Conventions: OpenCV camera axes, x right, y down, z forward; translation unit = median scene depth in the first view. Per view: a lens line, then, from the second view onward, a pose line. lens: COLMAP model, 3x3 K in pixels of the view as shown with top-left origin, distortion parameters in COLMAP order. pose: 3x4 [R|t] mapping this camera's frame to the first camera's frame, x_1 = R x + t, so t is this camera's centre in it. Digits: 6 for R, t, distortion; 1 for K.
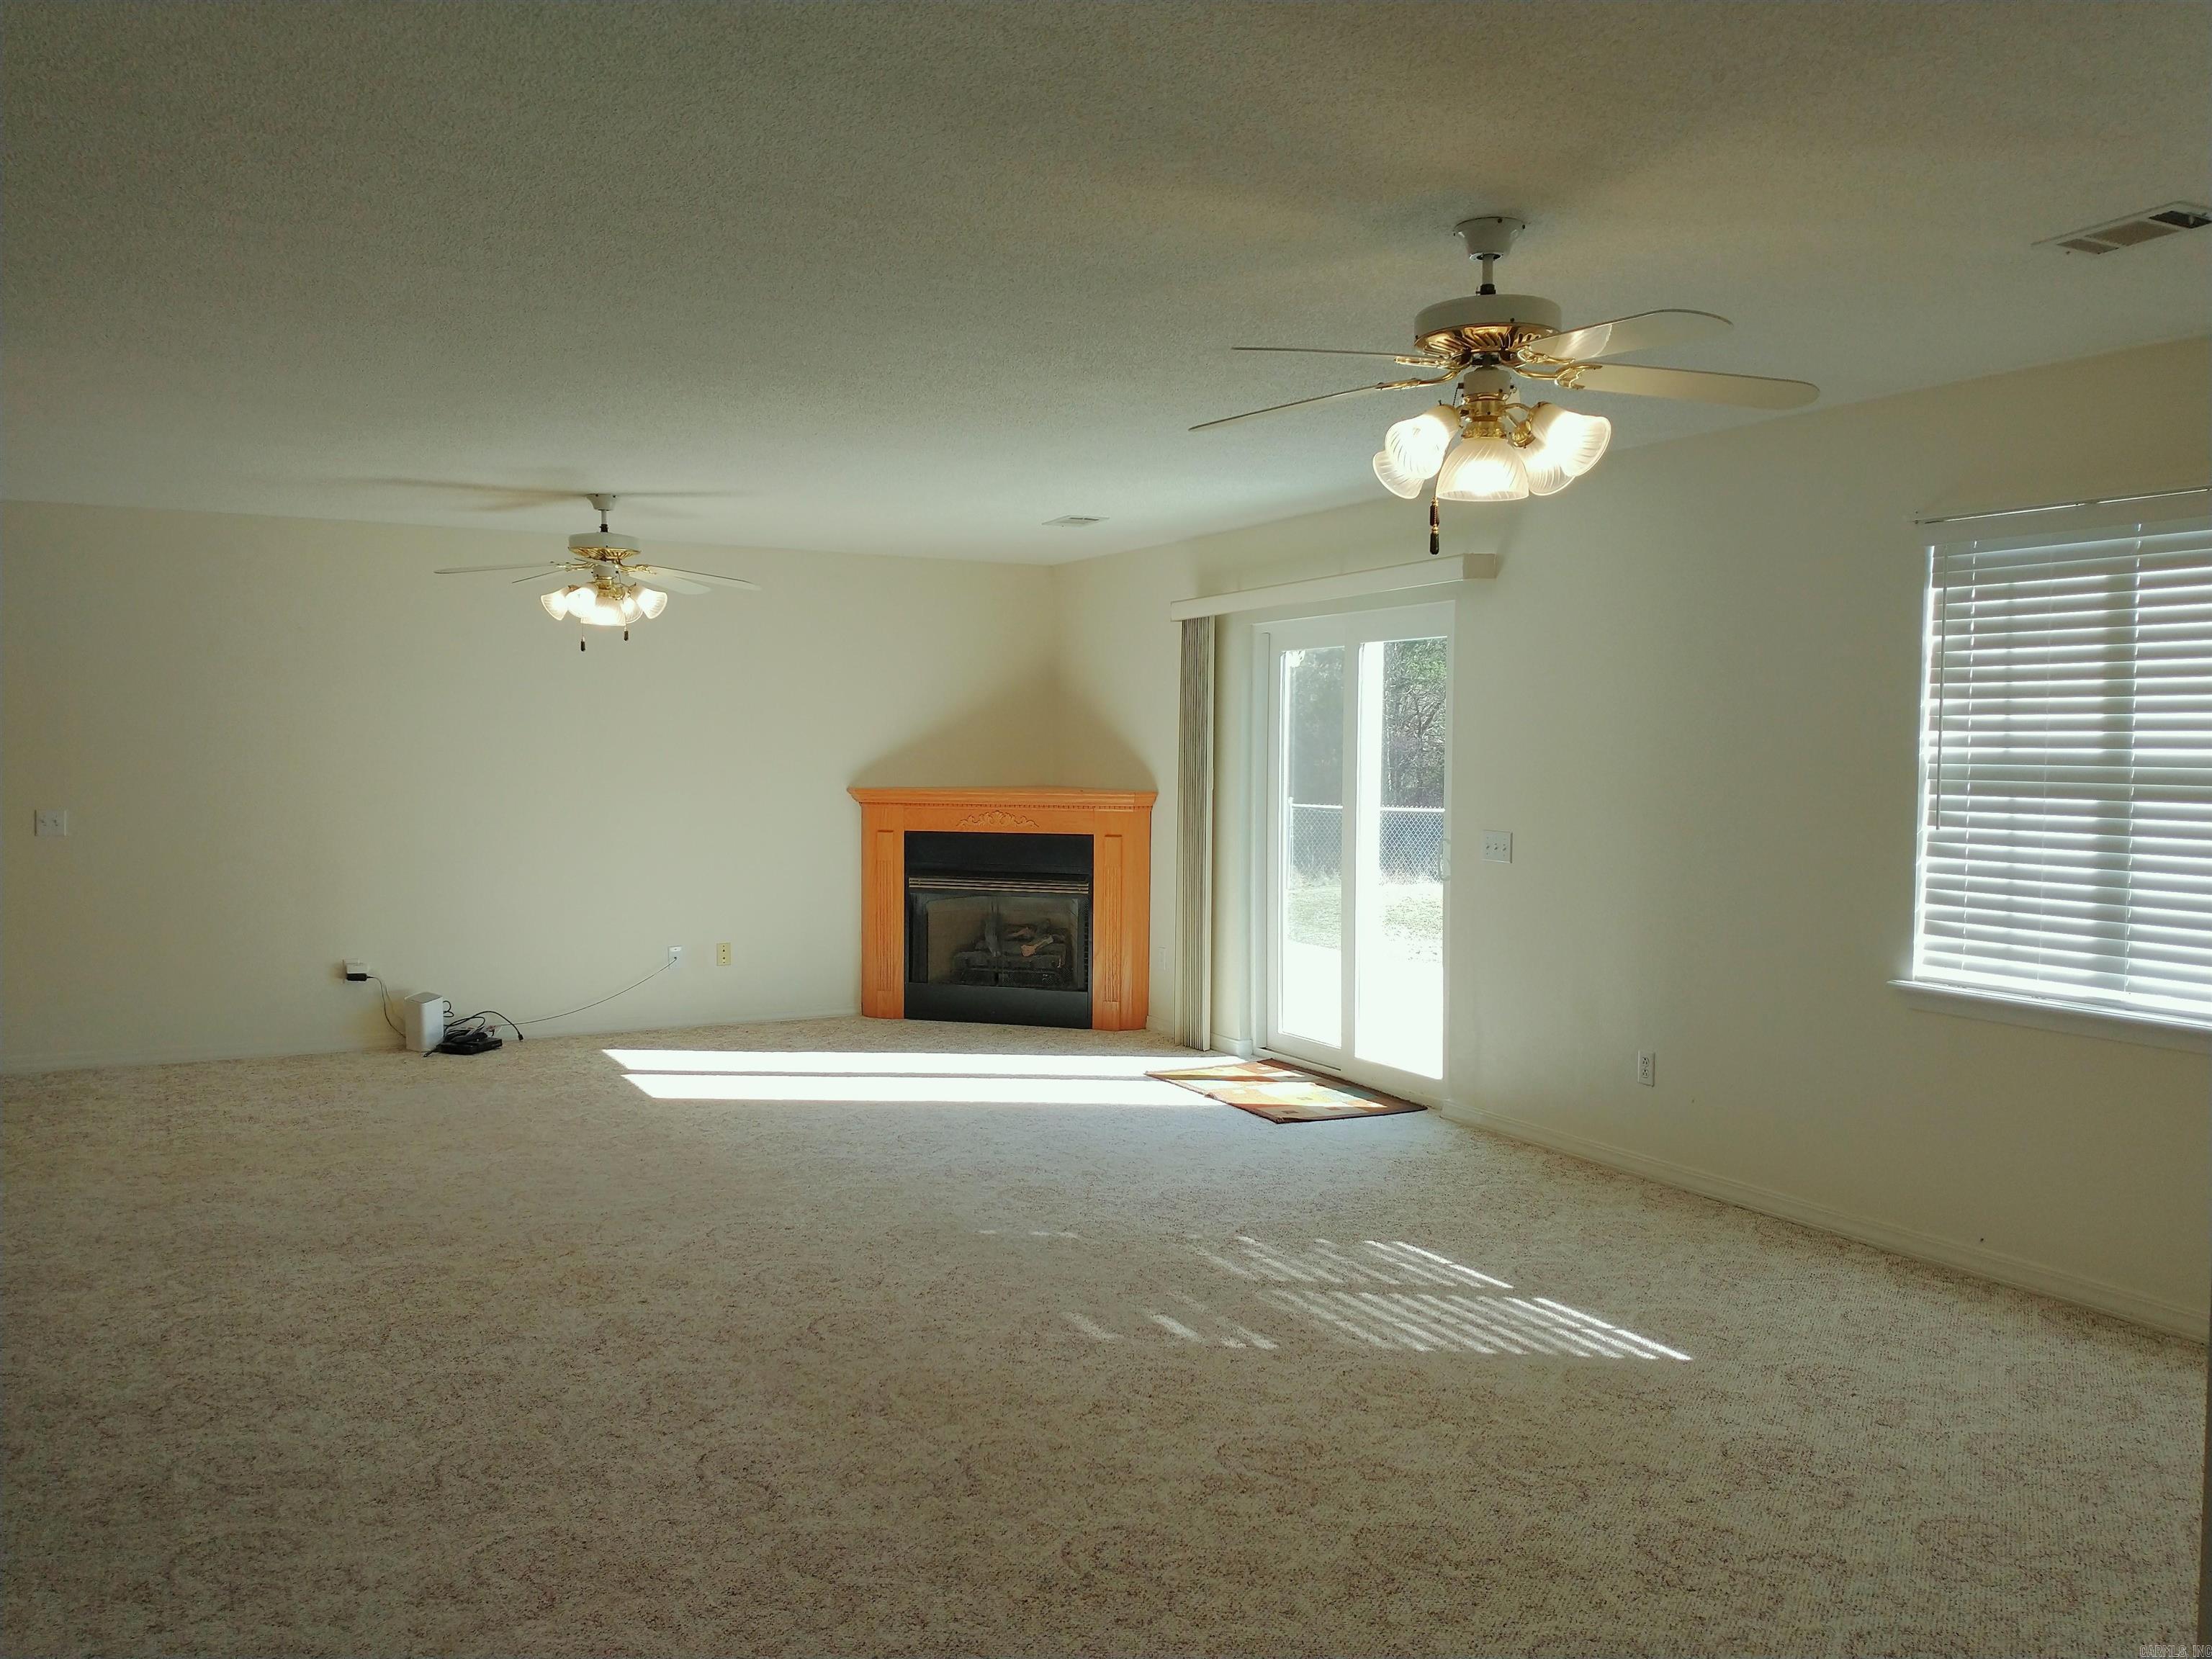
lens RADIAL K [[1759.6, 0, 1106.1], [0, 1759.6, 829.3], [0, 0, 1]] dist [0.069775, -0.112878]
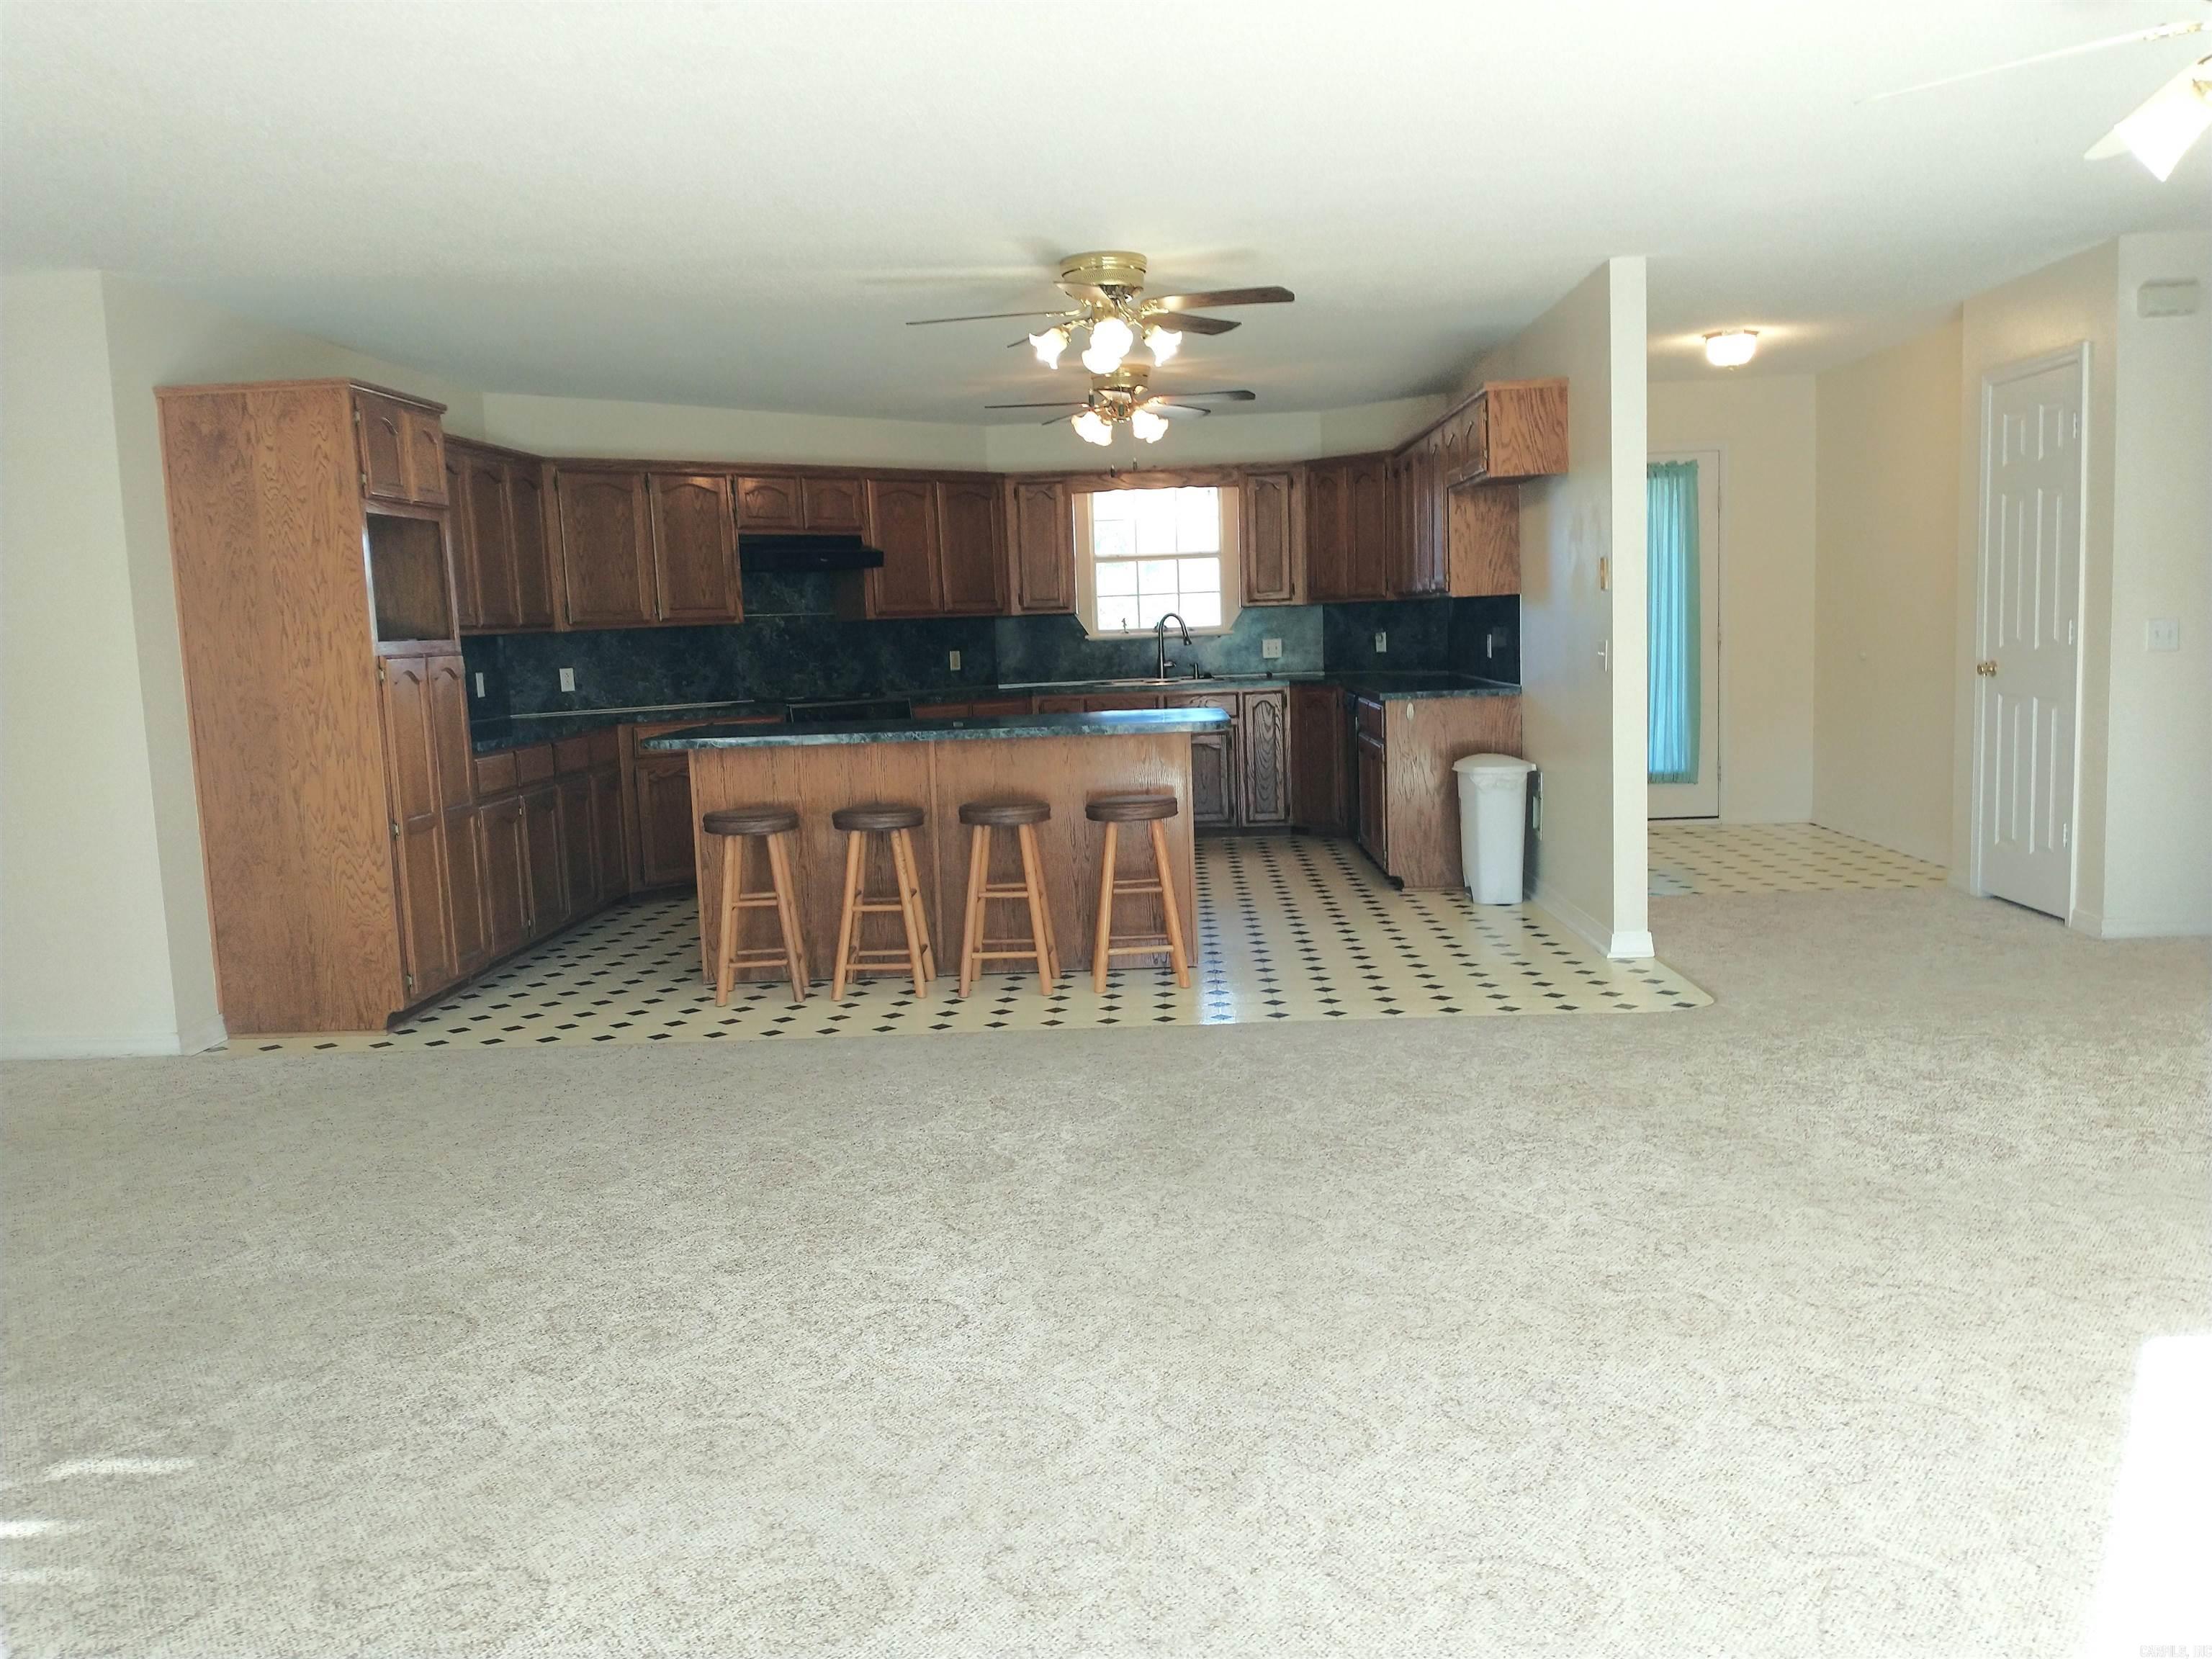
lens RADIAL K [[1759.6, 0, 1097.7], [0, 1759.6, 838.9], [0, 0, 1]] dist [0.069775, -0.112878]
pose [[-0.510305, 0.124351, -0.850955, 0.319433], [0.002008, 0.989660, 0.143416, -0.039654], [0.859991, 0.071477, -0.505279, 1.556689]]
